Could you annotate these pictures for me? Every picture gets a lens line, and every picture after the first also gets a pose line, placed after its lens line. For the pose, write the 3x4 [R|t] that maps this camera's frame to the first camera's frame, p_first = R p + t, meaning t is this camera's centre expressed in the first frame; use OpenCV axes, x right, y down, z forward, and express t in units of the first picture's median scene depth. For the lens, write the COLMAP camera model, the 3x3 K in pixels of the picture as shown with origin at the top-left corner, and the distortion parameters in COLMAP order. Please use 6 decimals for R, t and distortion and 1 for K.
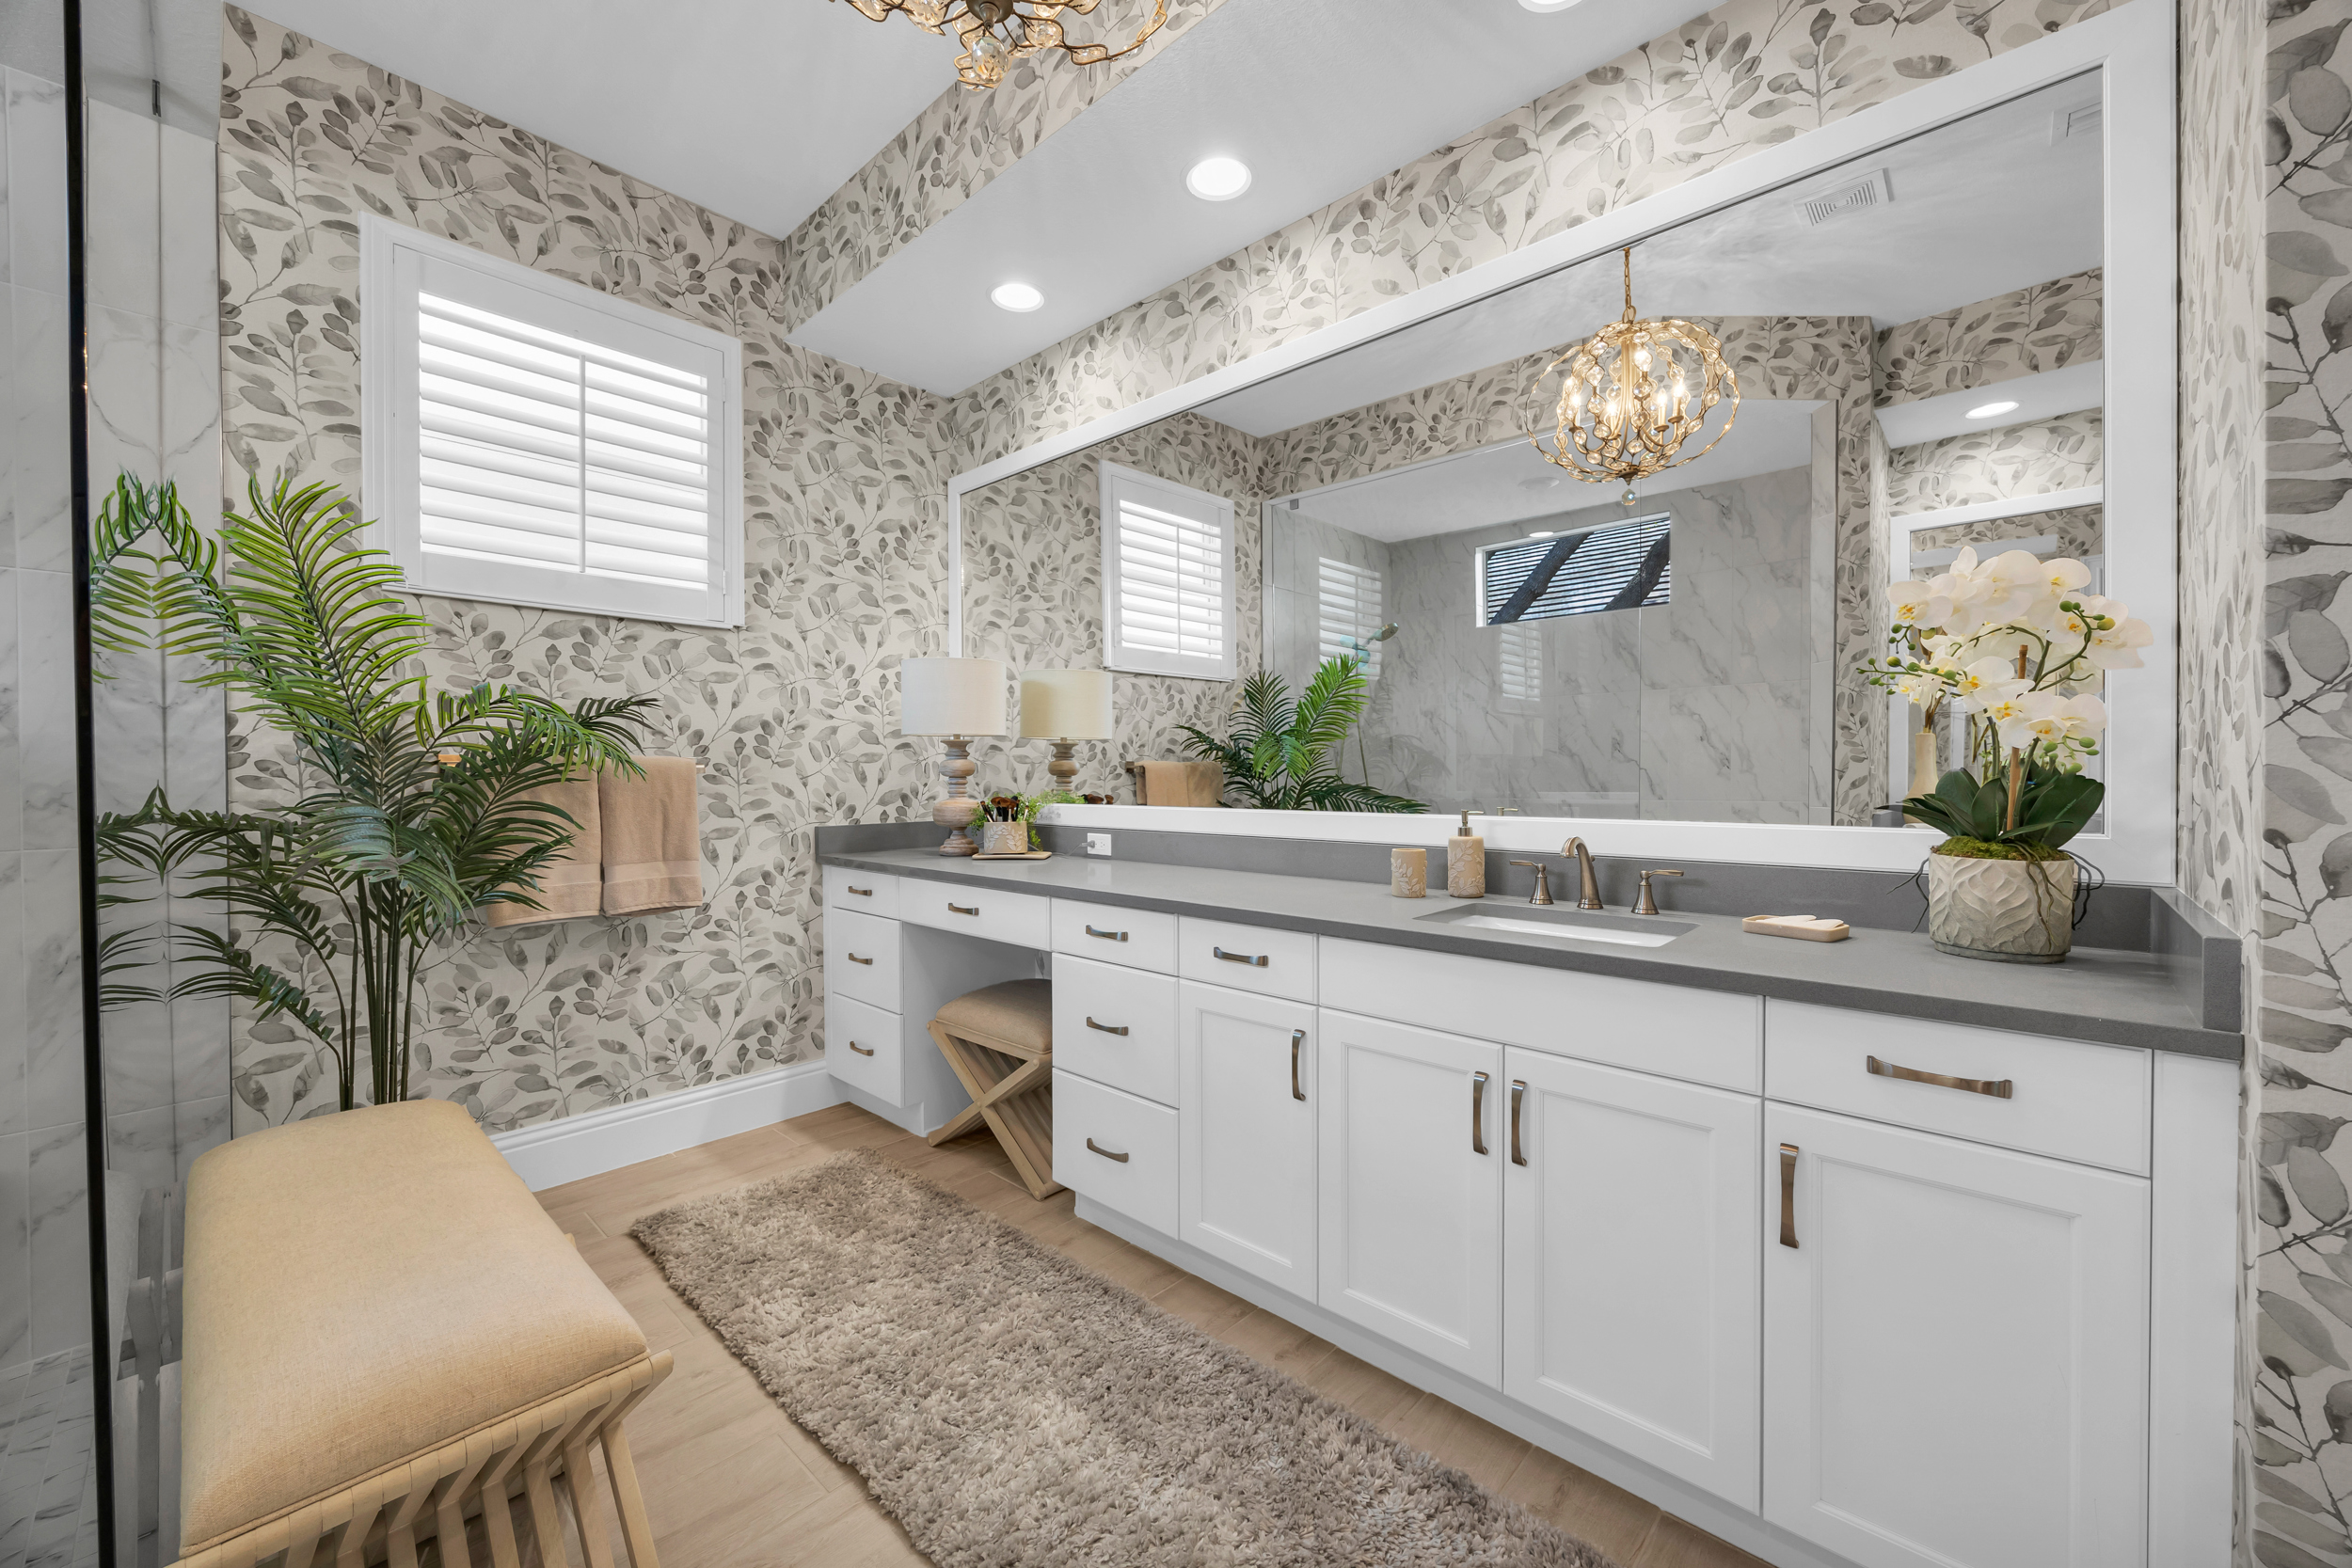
lens RADIAL K [[898.2, 0, 1189.1], [0, 898.2, 781.8], [0, 0, 1]] dist [-0.002402, -0.000256]
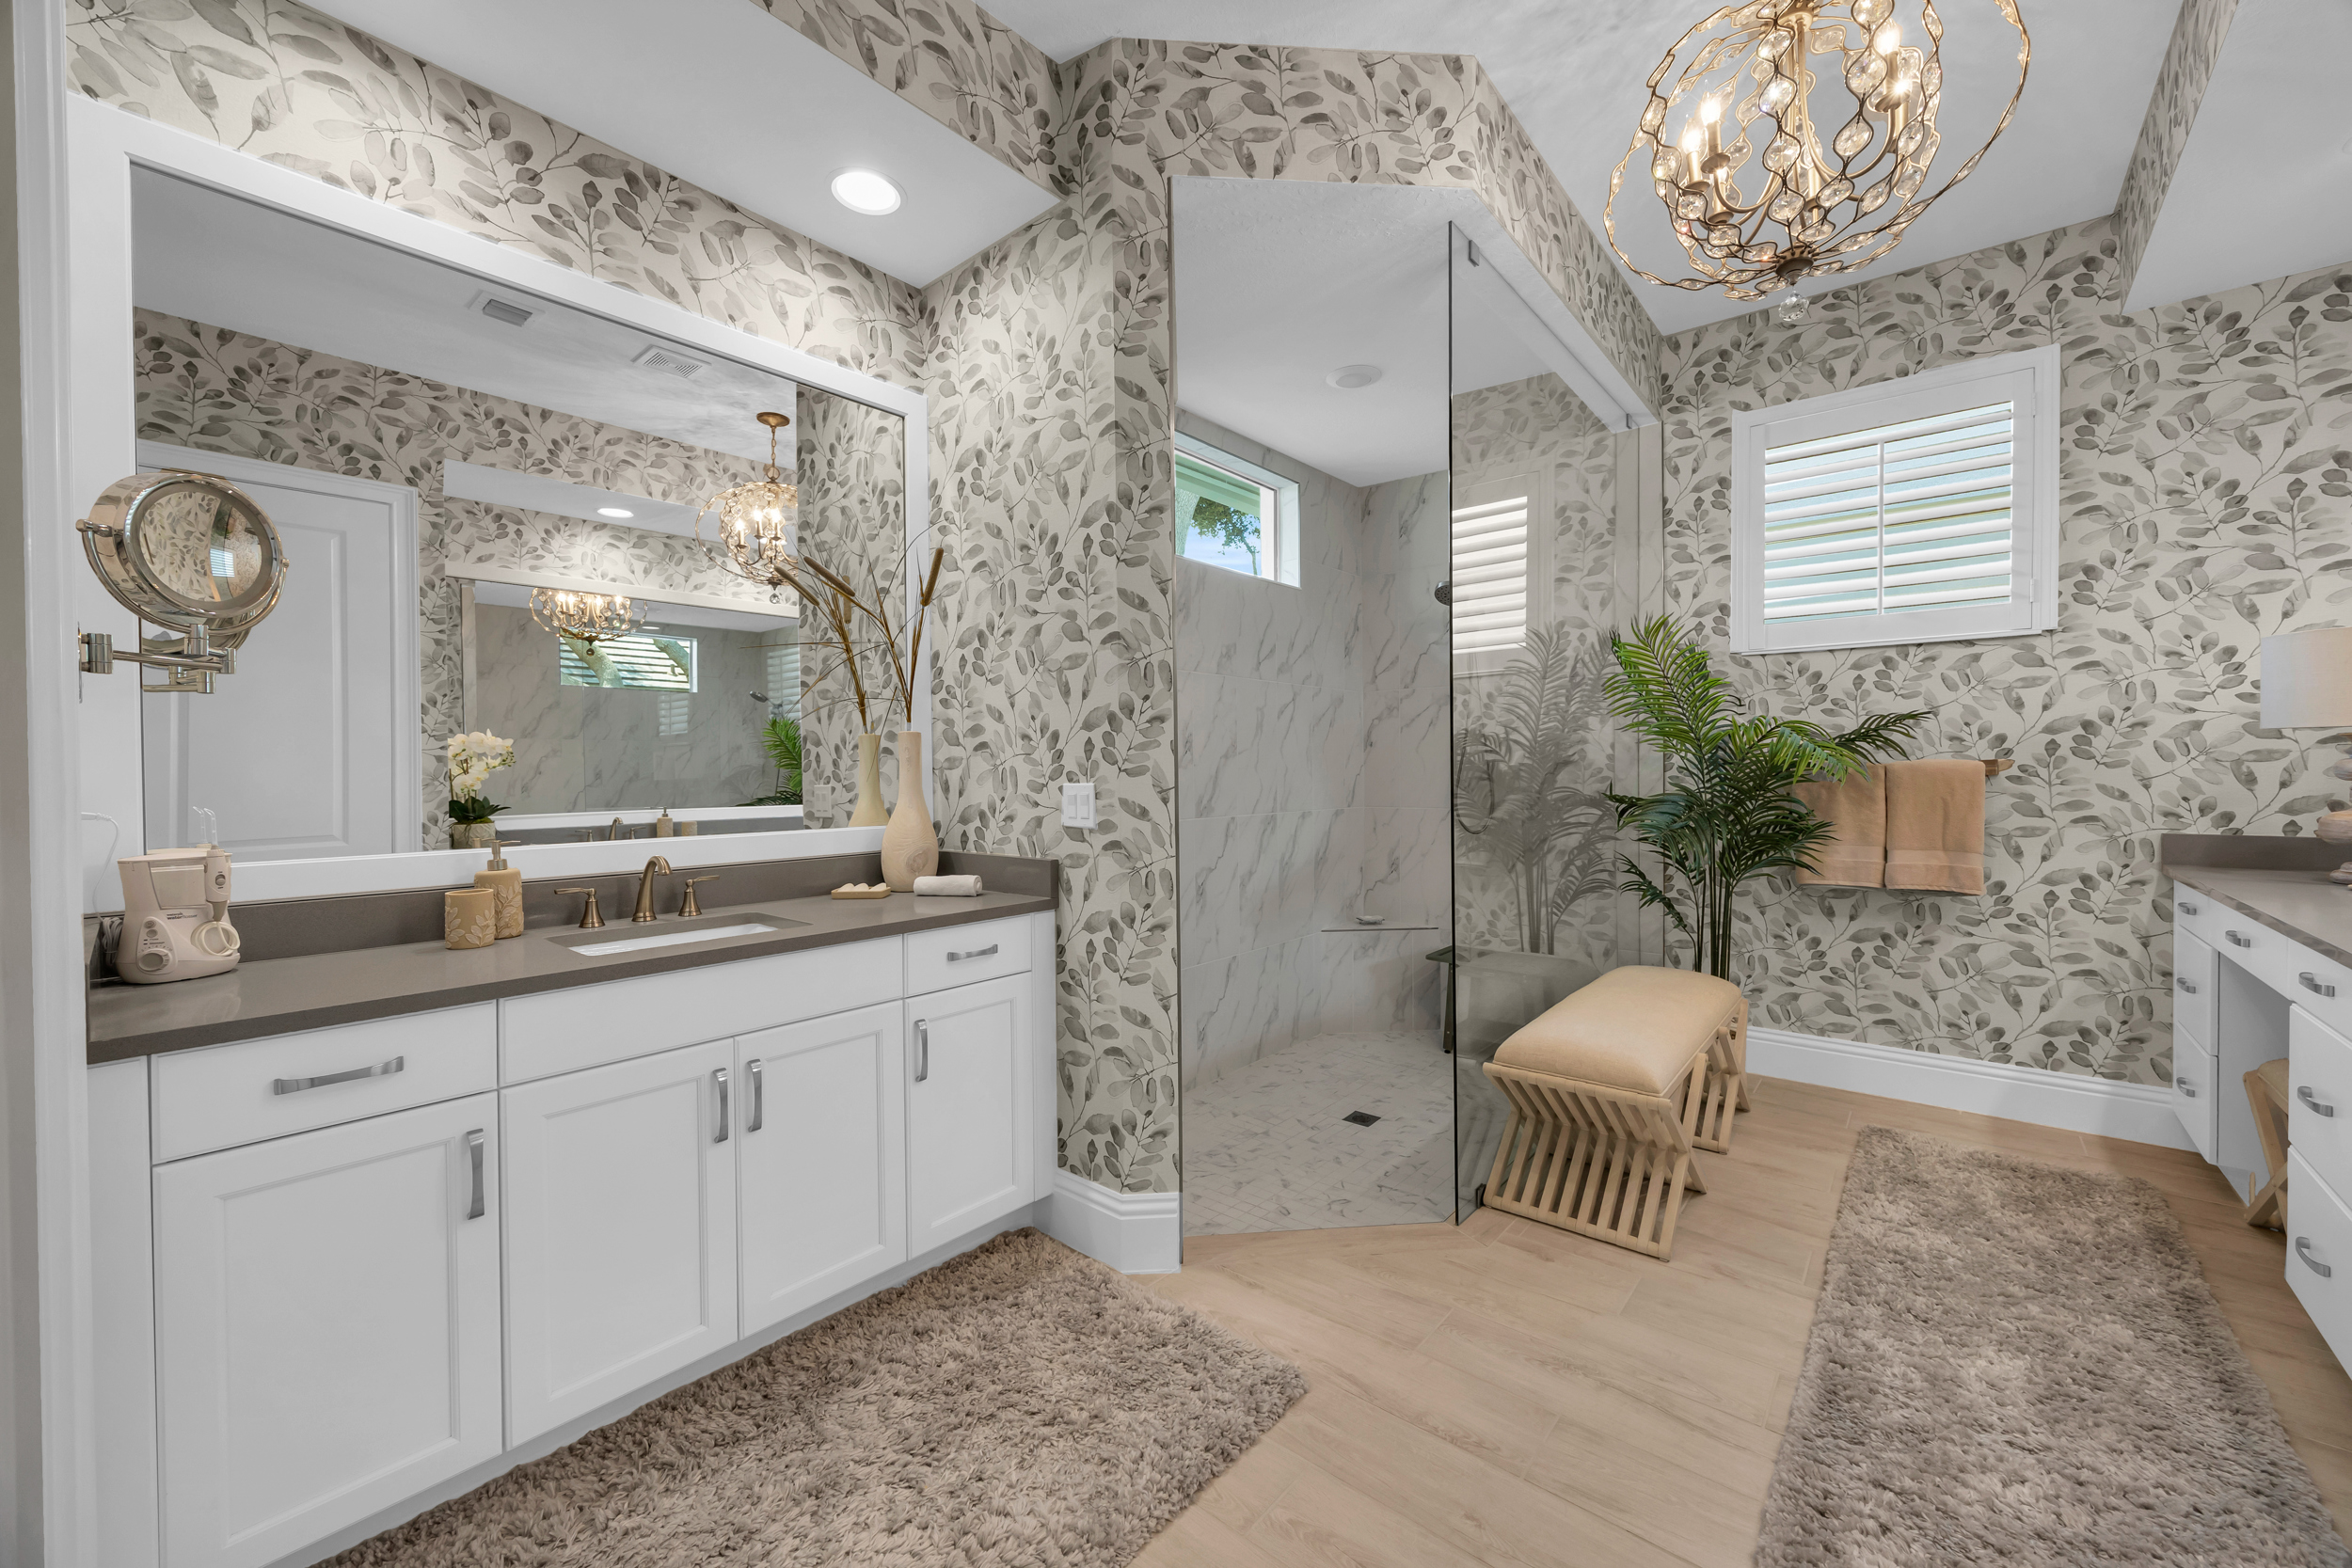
lens RADIAL K [[903.7, 0, 1165.6], [0, 903.7, 783.5], [0, 0, 1]] dist [0.000326, -0.000598]
pose [[0.031340, 0.018885, -0.999330, 0.534382], [-0.001548, 0.999821, 0.018846, -0.018201], [0.999508, 0.000957, 0.031364, -0.035993]]
